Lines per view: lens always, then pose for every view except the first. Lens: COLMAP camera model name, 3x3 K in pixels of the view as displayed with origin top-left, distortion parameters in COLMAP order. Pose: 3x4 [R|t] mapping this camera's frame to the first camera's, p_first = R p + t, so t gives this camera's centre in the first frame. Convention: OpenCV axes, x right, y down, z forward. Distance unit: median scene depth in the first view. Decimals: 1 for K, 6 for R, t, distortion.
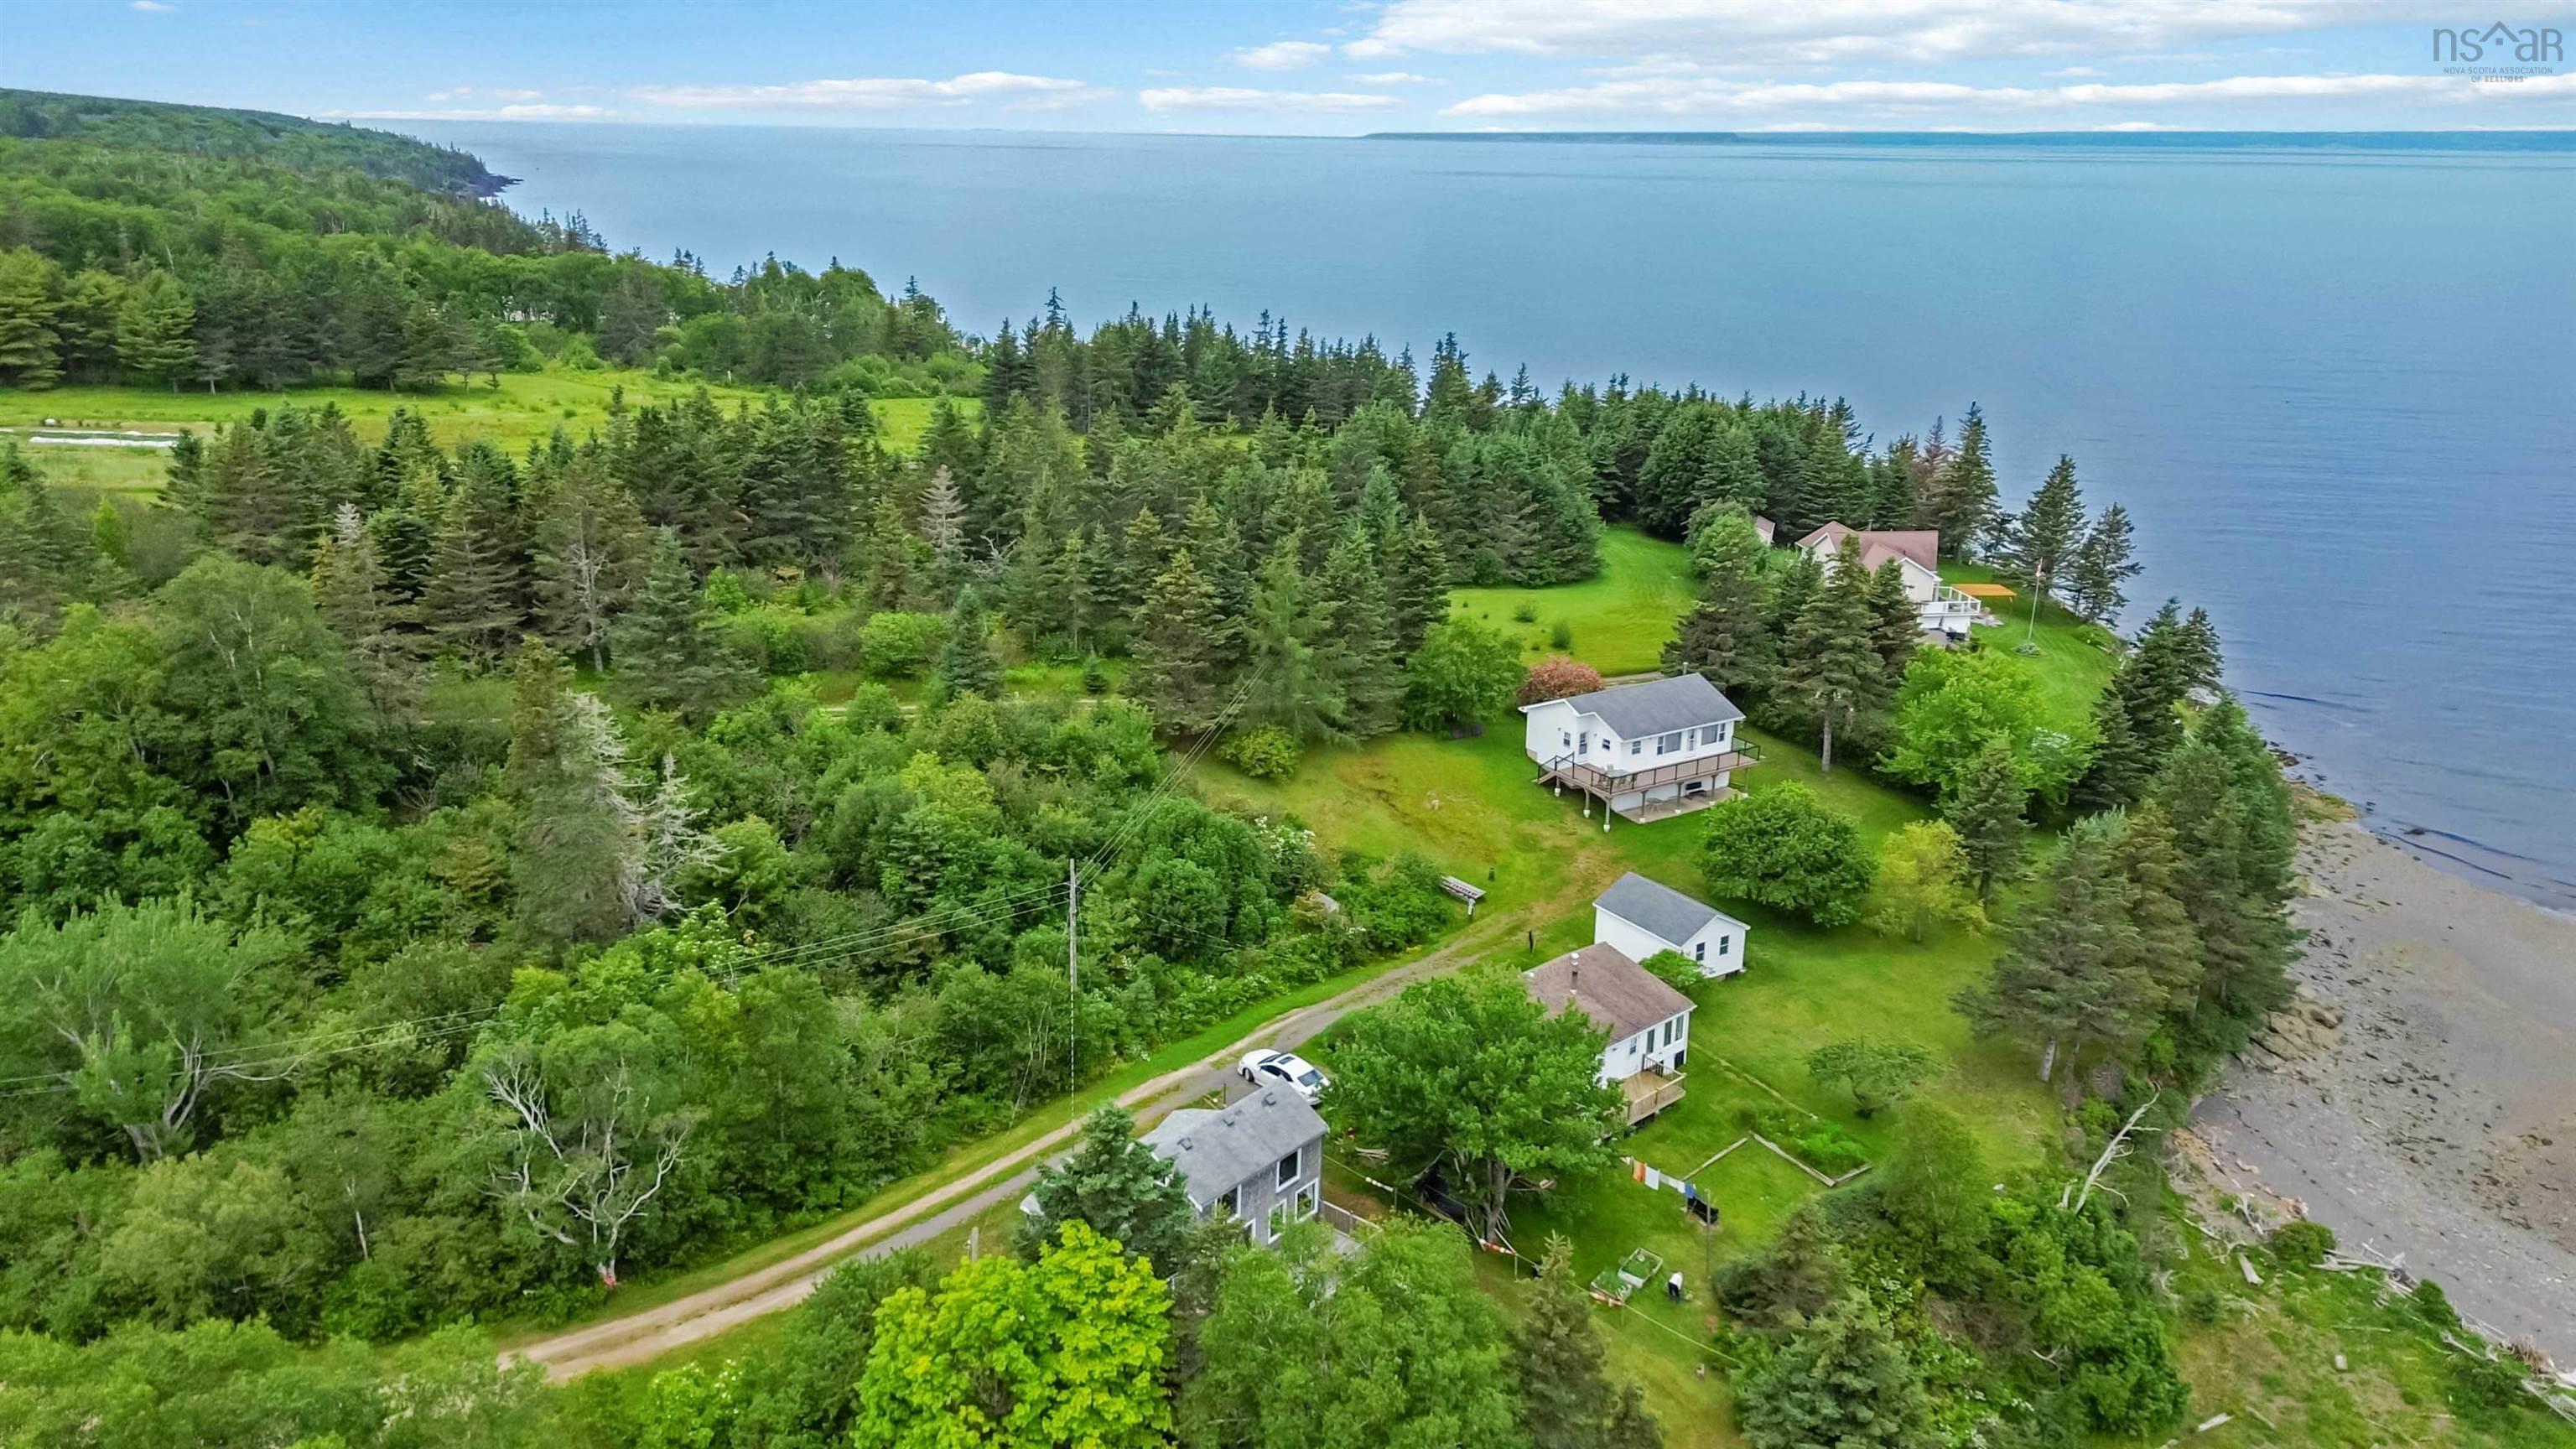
lens RADIAL K [[1811.6, 0, 1297.8], [0, 1811.6, 718.0], [0, 0, 1]] dist [0.065720, -0.040813]
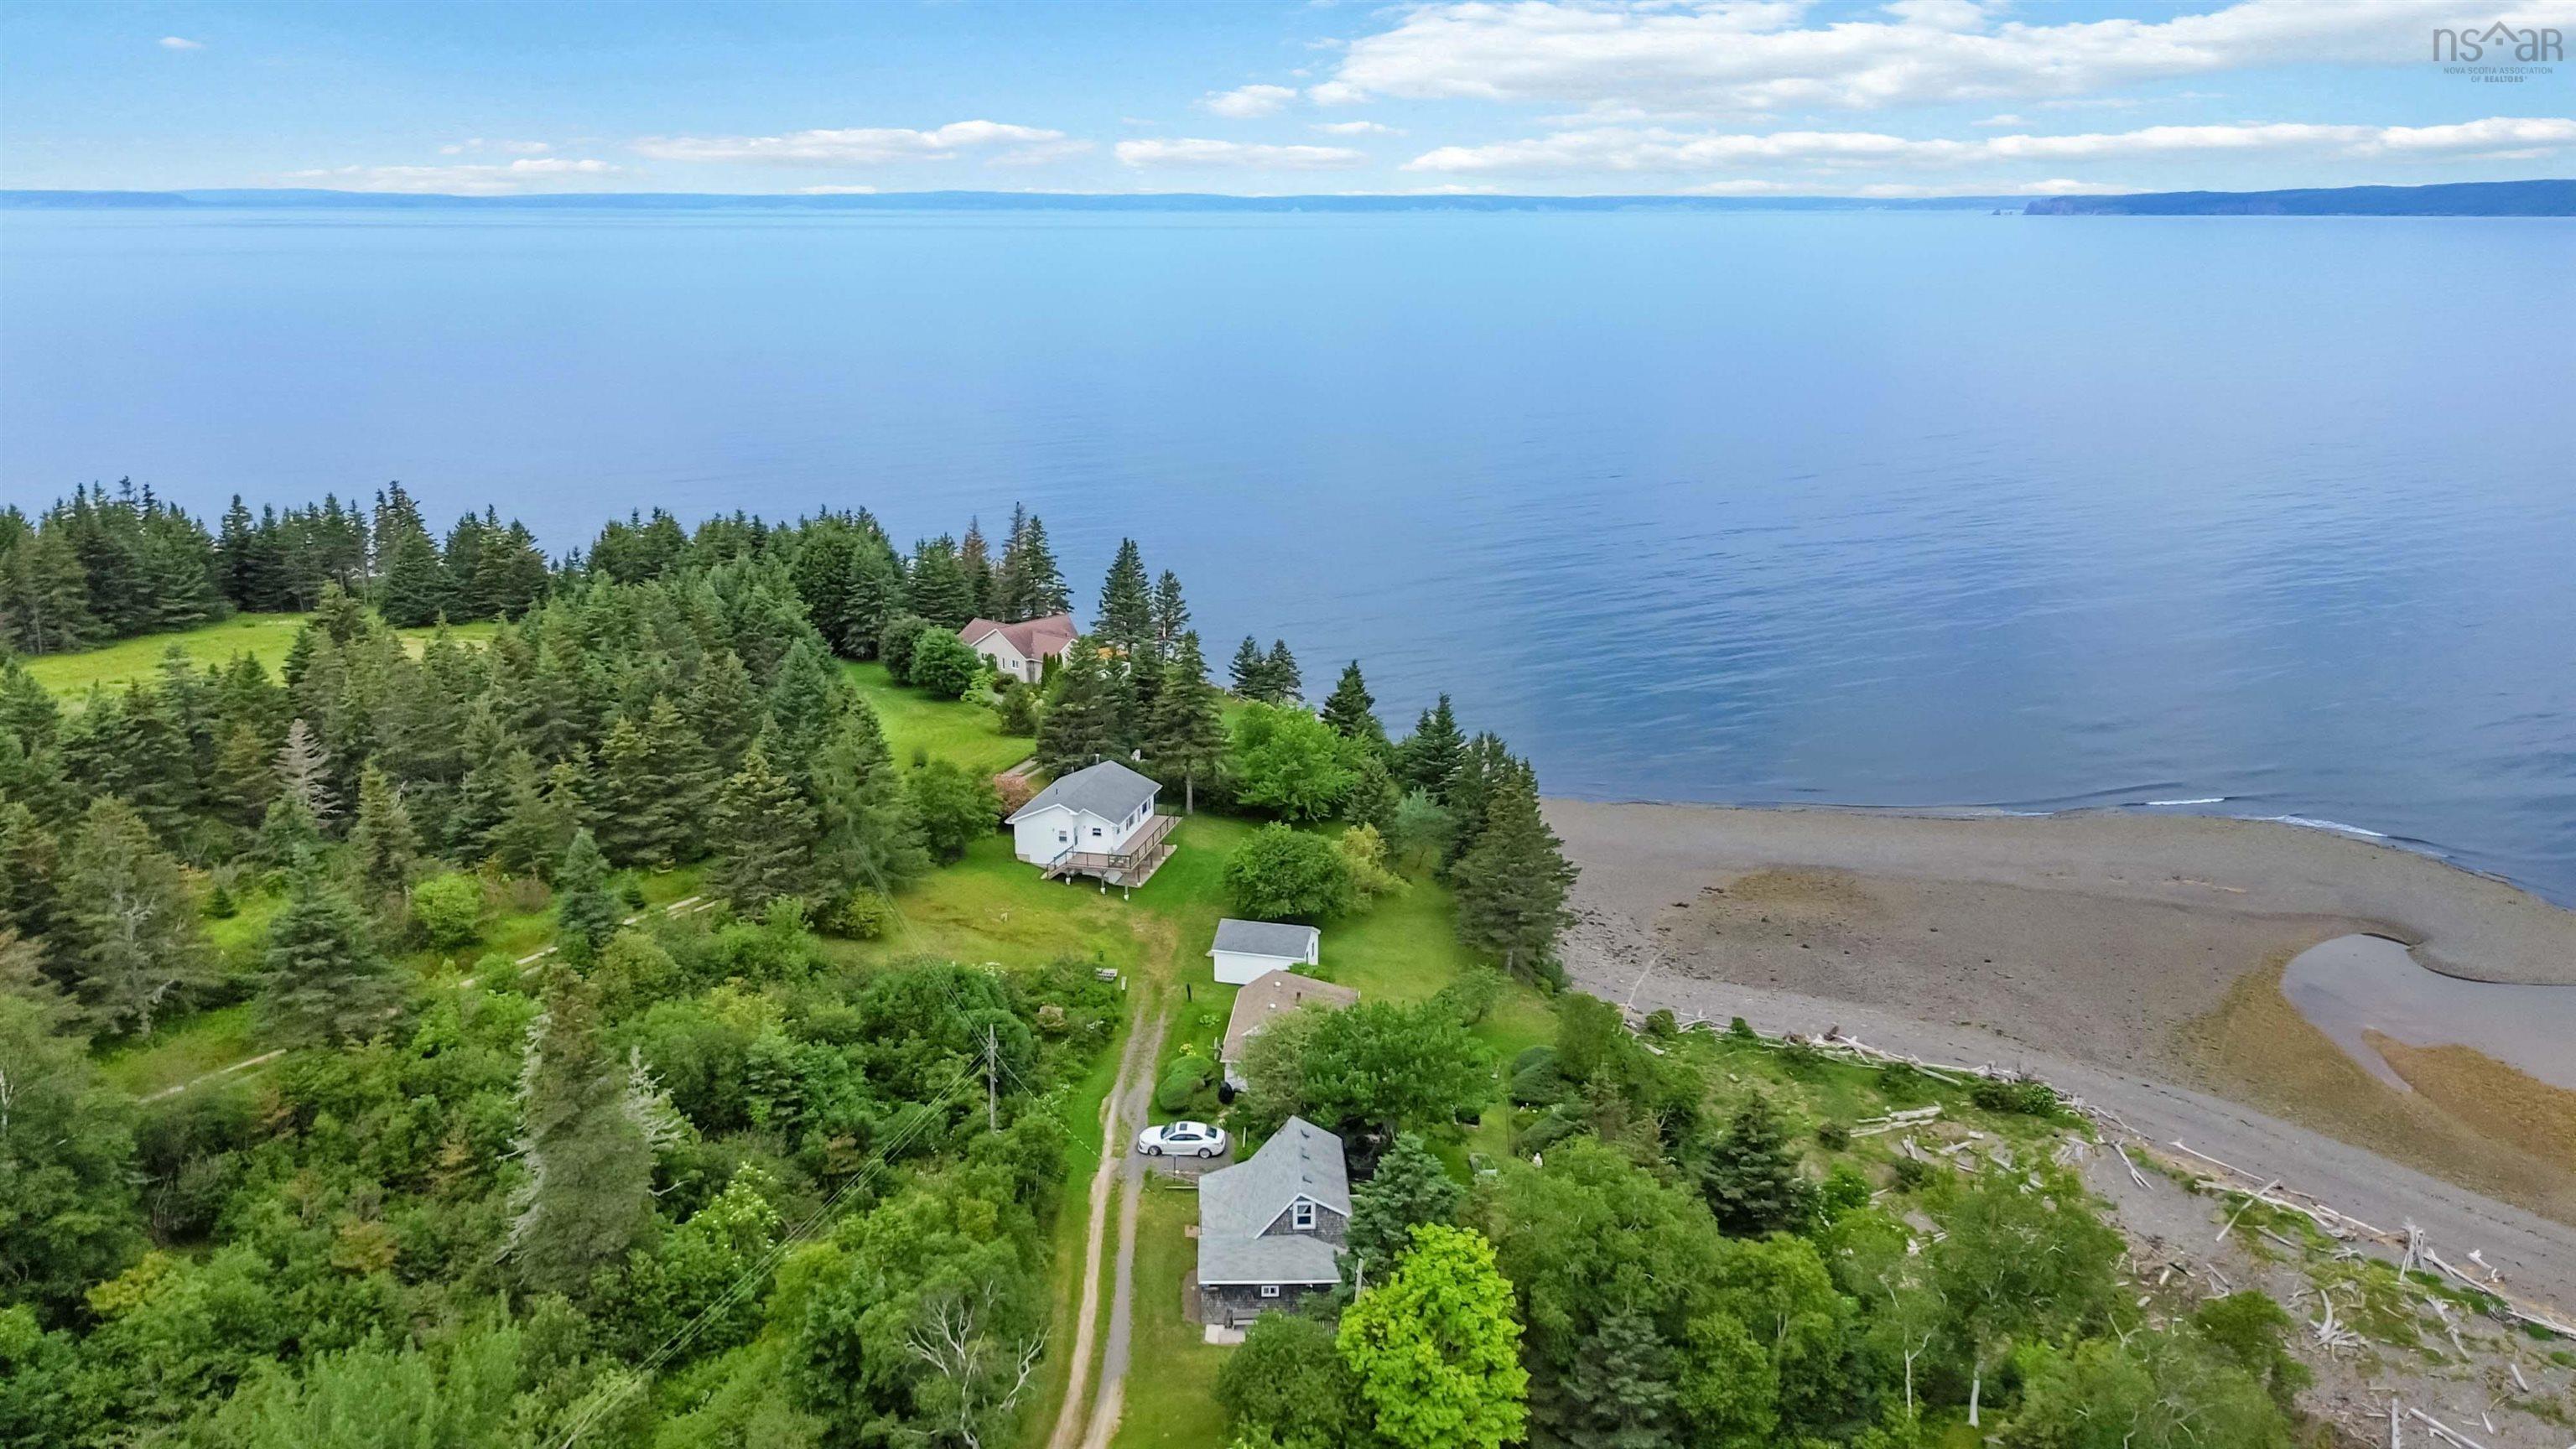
lens RADIAL K [[1811.6, 0, 1294.6], [0, 1811.6, 726.5], [0, 0, 1]] dist [0.065720, -0.040813]
pose [[0.733155, -0.200811, 0.649738, -0.498919], [0.217973, 0.974393, 0.055193, -0.091315], [-0.644183, 0.101161, 0.758152, -0.008233]]
